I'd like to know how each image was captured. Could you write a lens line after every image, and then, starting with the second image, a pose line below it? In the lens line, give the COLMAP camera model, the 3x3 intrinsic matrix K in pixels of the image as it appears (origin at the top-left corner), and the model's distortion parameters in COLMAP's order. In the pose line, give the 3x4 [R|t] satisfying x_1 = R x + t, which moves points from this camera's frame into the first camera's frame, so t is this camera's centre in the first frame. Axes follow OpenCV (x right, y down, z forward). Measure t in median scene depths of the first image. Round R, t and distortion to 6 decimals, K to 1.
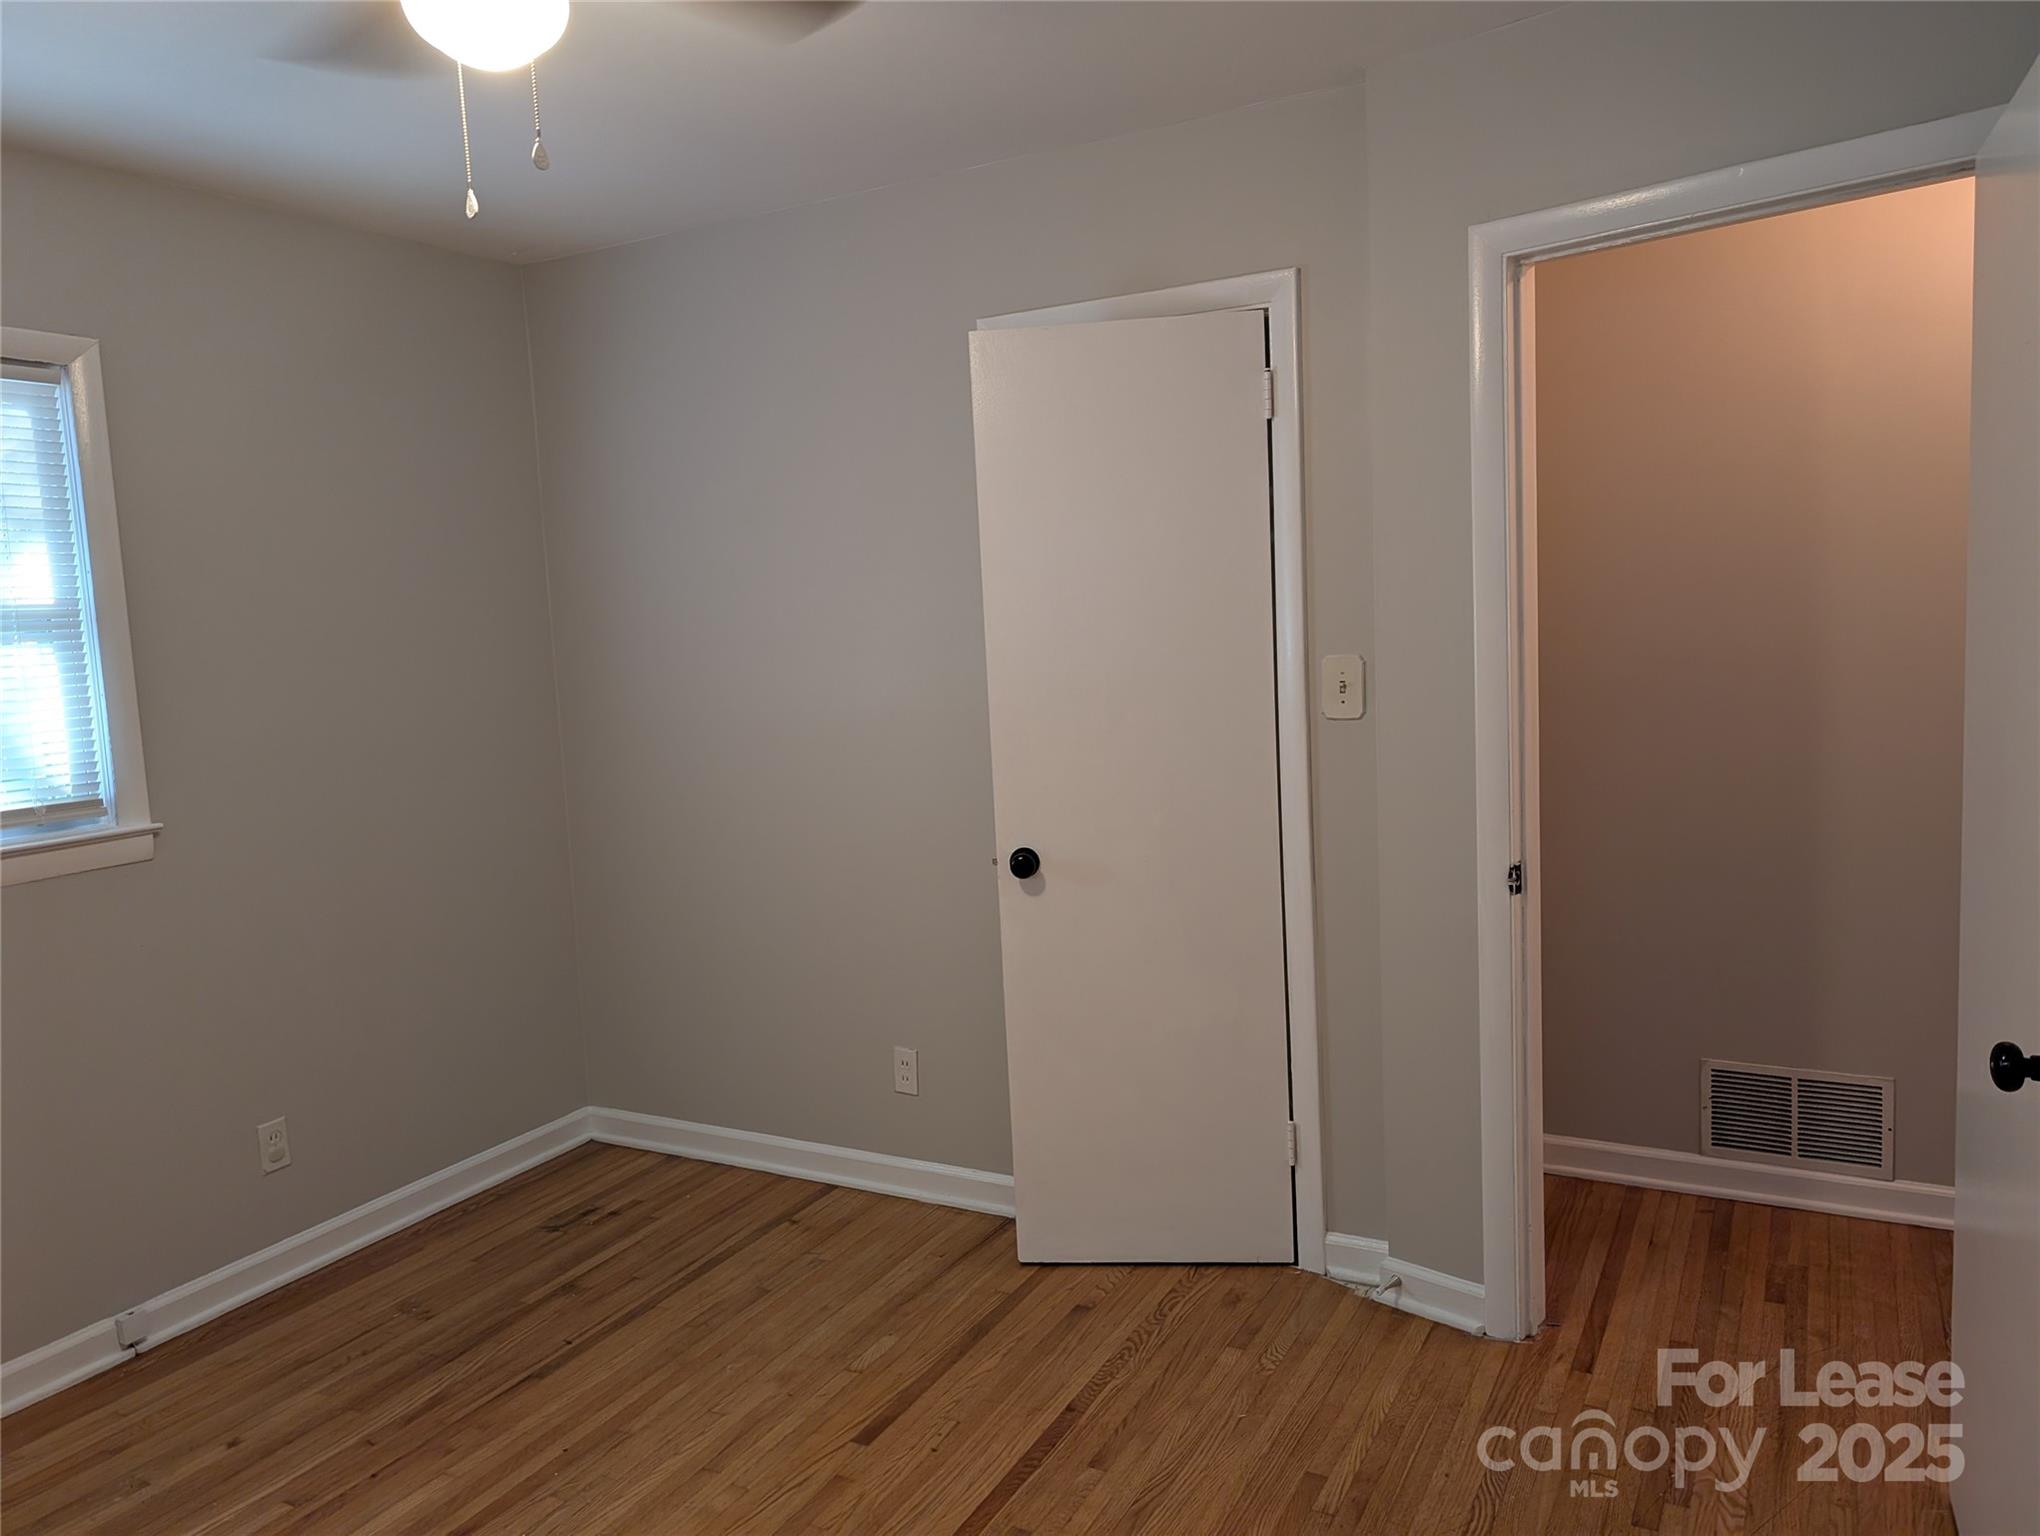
lens RADIAL K [[1439.8, 0, 1020.0], [0, 1439.8, 768.0], [0, 0, 1]] dist [-0.002139, -0.001542]
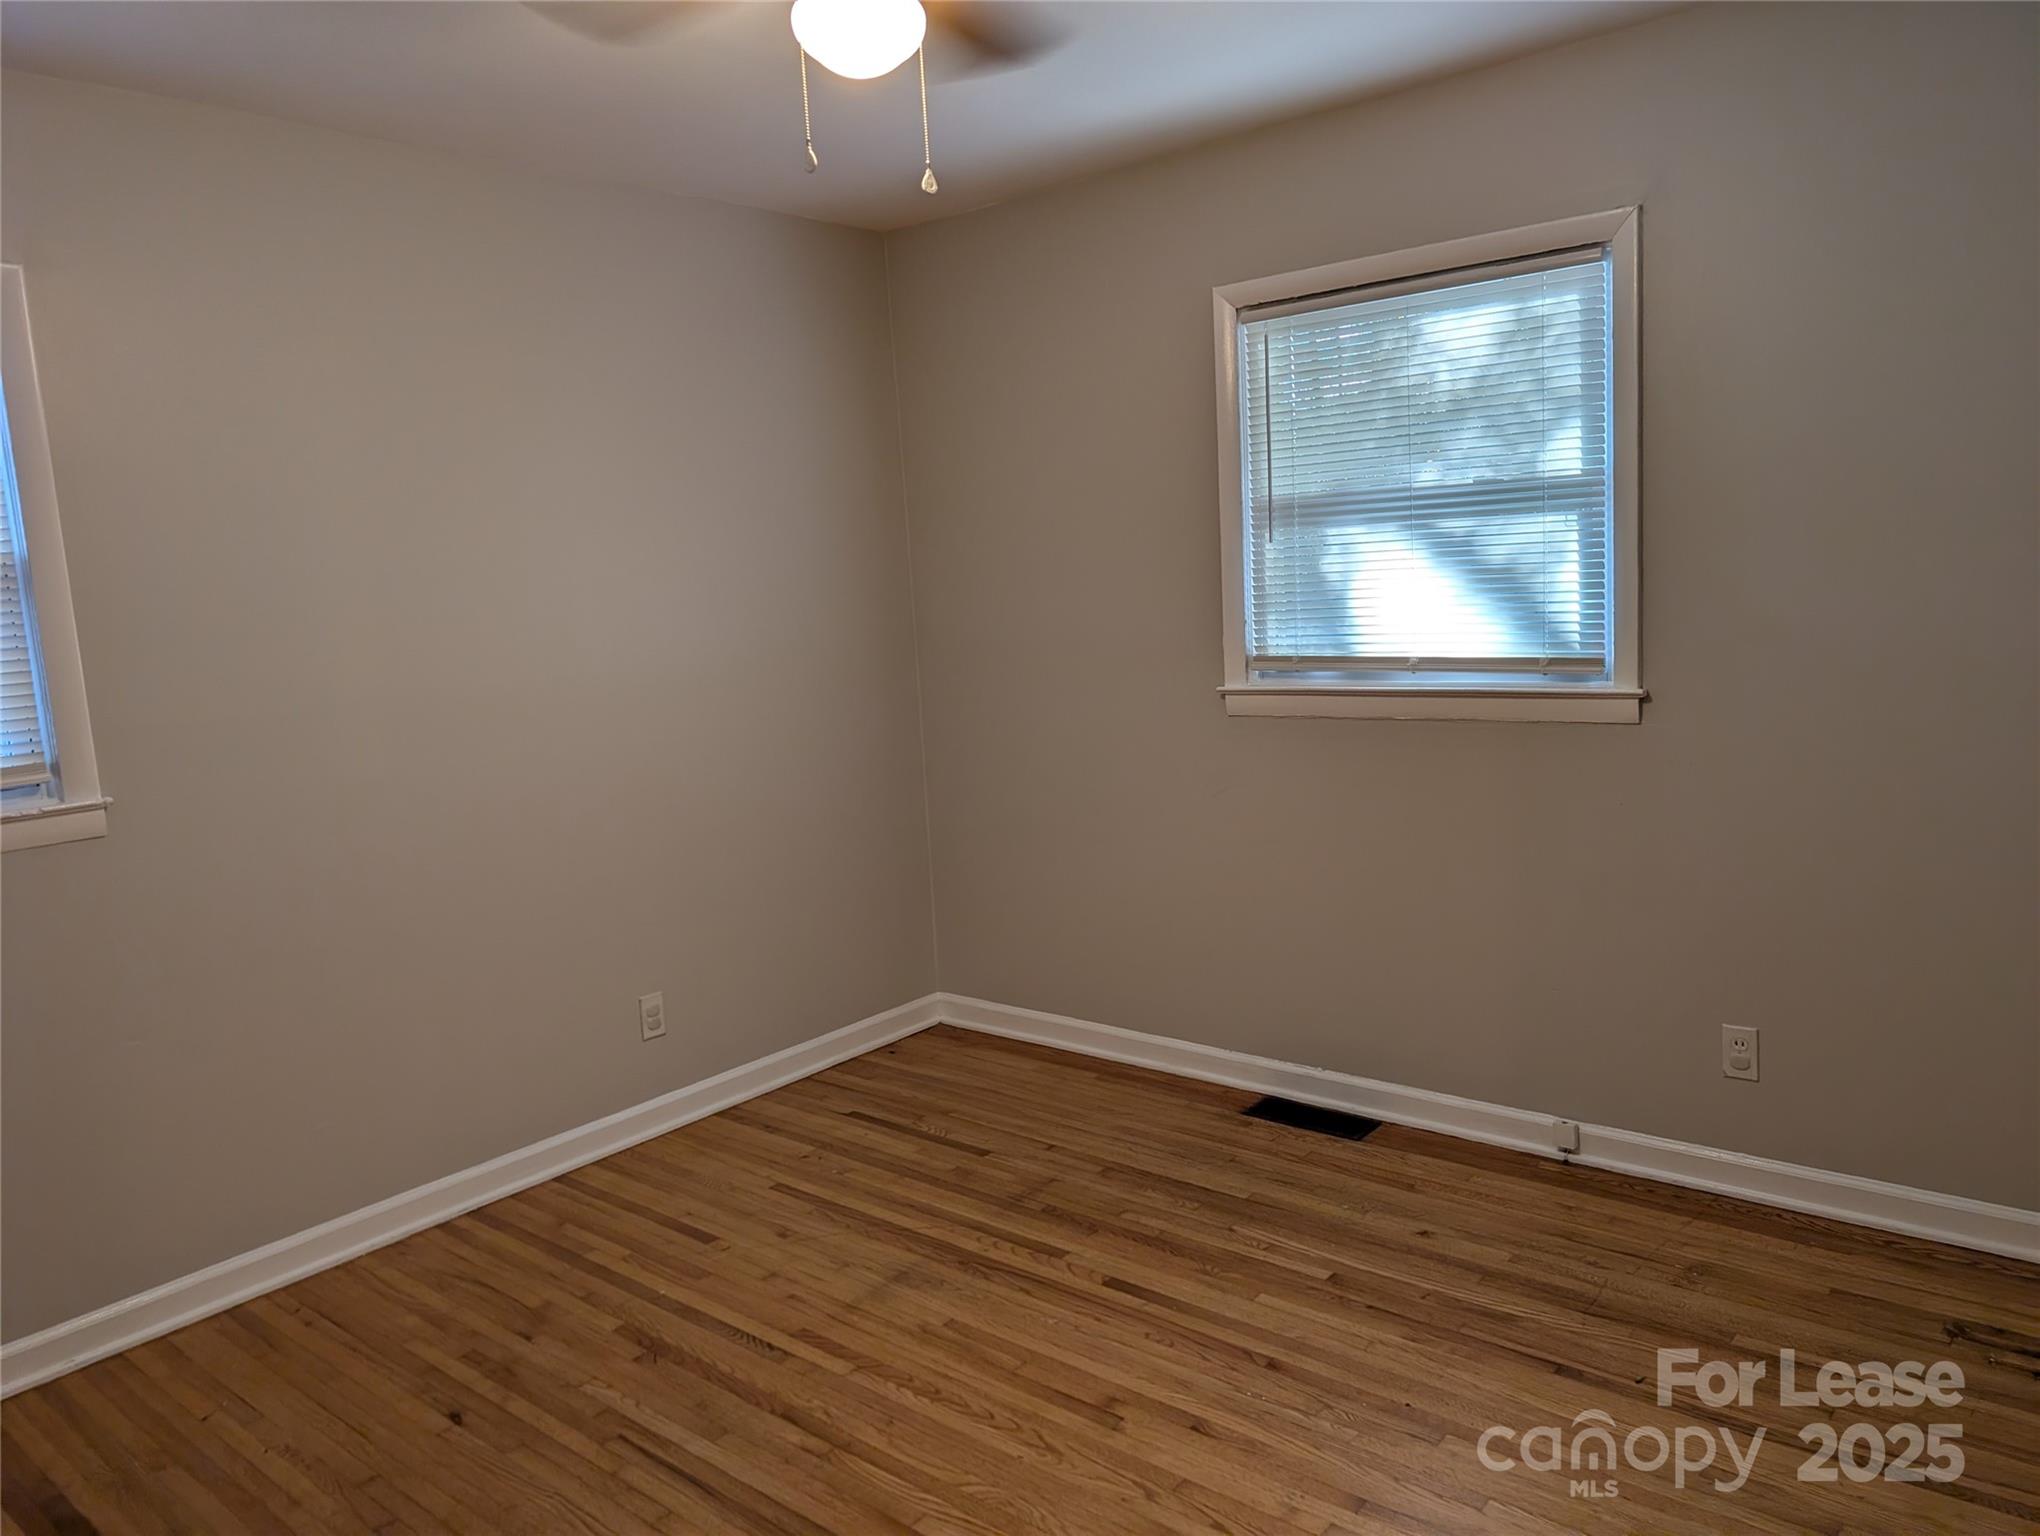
lens RADIAL K [[1439.9, 0, 1020.0], [0, 1439.9, 768.0], [0, 0, 1]] dist [0.007567, 0.002284]
pose [[-0.202571, 0.193007, -0.960059, 0.493160], [-0.041665, 0.977798, 0.205364, -0.101174], [0.978381, 0.081602, -0.190032, 0.796788]]
